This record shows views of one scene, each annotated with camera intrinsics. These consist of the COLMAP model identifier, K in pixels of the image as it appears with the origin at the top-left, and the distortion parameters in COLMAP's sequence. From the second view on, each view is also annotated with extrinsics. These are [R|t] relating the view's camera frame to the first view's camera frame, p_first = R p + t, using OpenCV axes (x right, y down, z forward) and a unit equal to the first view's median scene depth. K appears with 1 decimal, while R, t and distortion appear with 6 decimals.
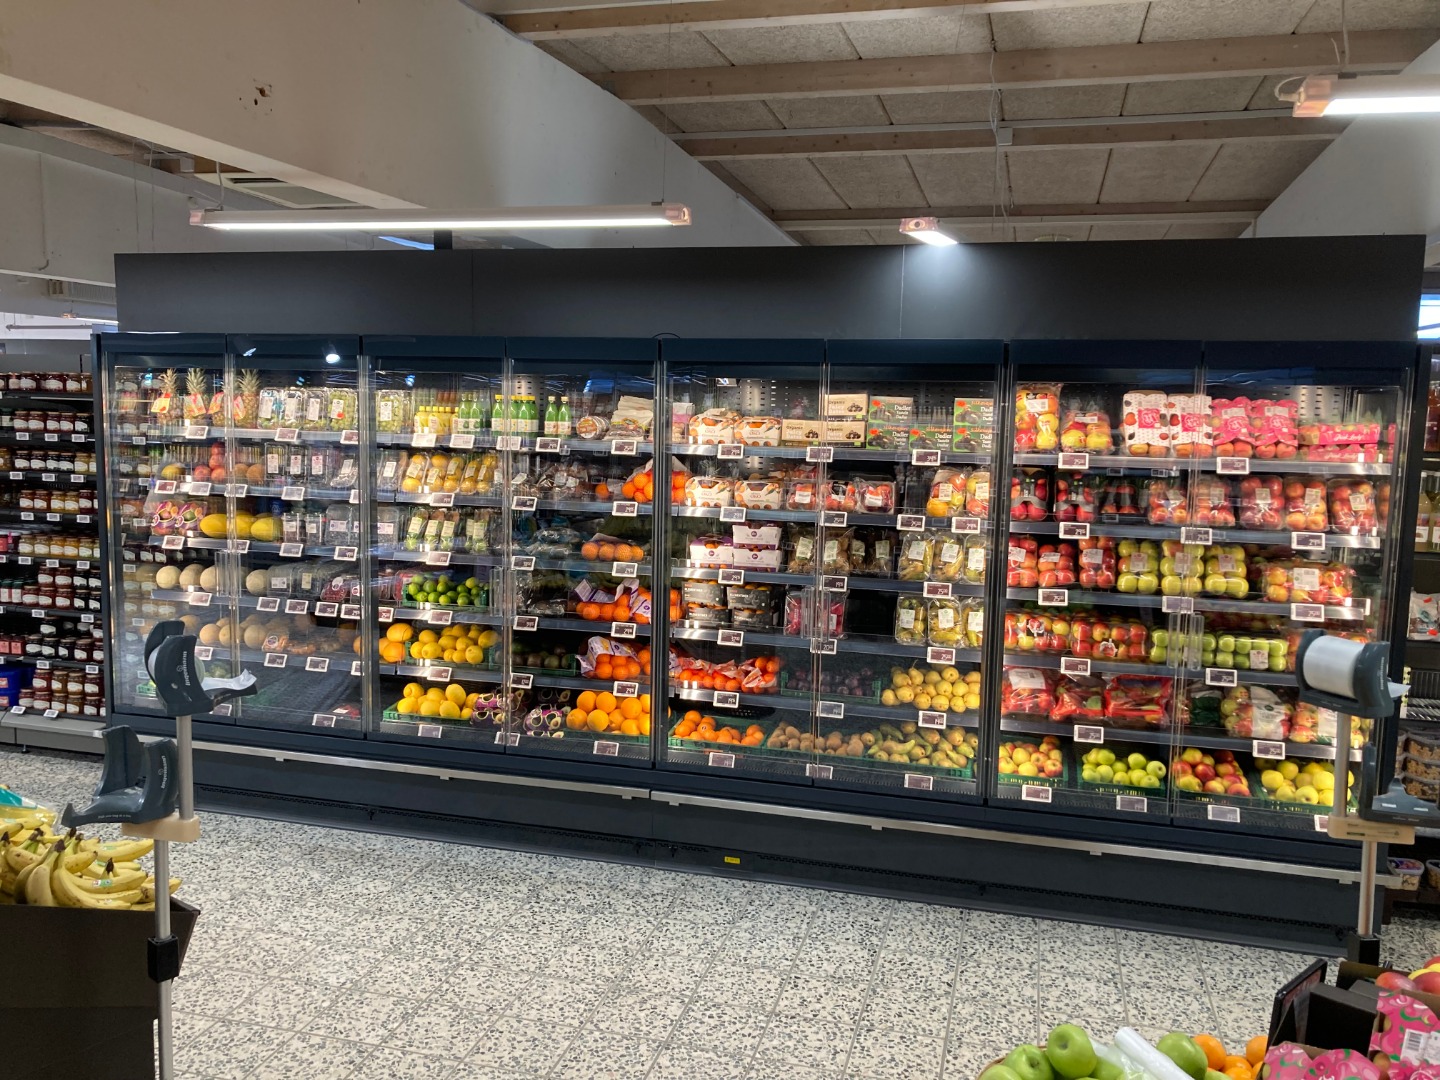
lens RADIAL K [[1172.9, 0, 720.0], [0, 1172.9, 540.0], [0, 0, 1]] dist [0.044389, -0.091311]
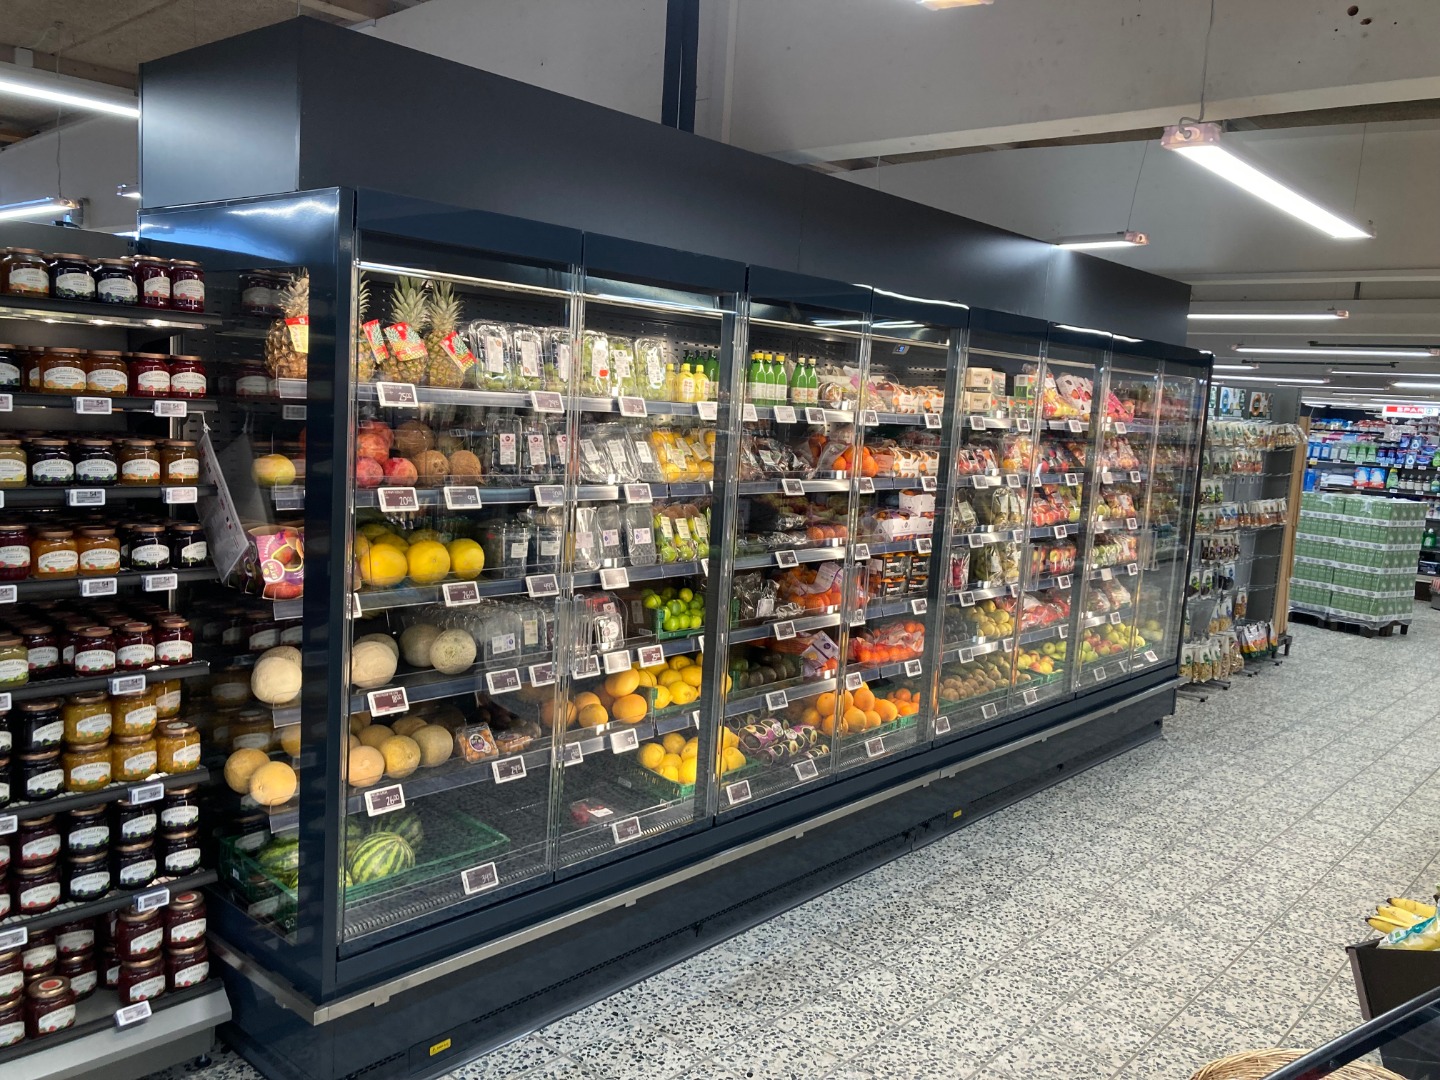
lens RADIAL K [[1172.9, 0, 720.0], [0, 1172.9, 540.0], [0, 0, 1]] dist [0.044389, -0.091311]
pose [[0.436597, -0.103967, 0.893630, -1.037838], [0.051607, 0.994559, 0.090495, -0.079350], [-0.898176, 0.006607, 0.439587, 0.760205]]
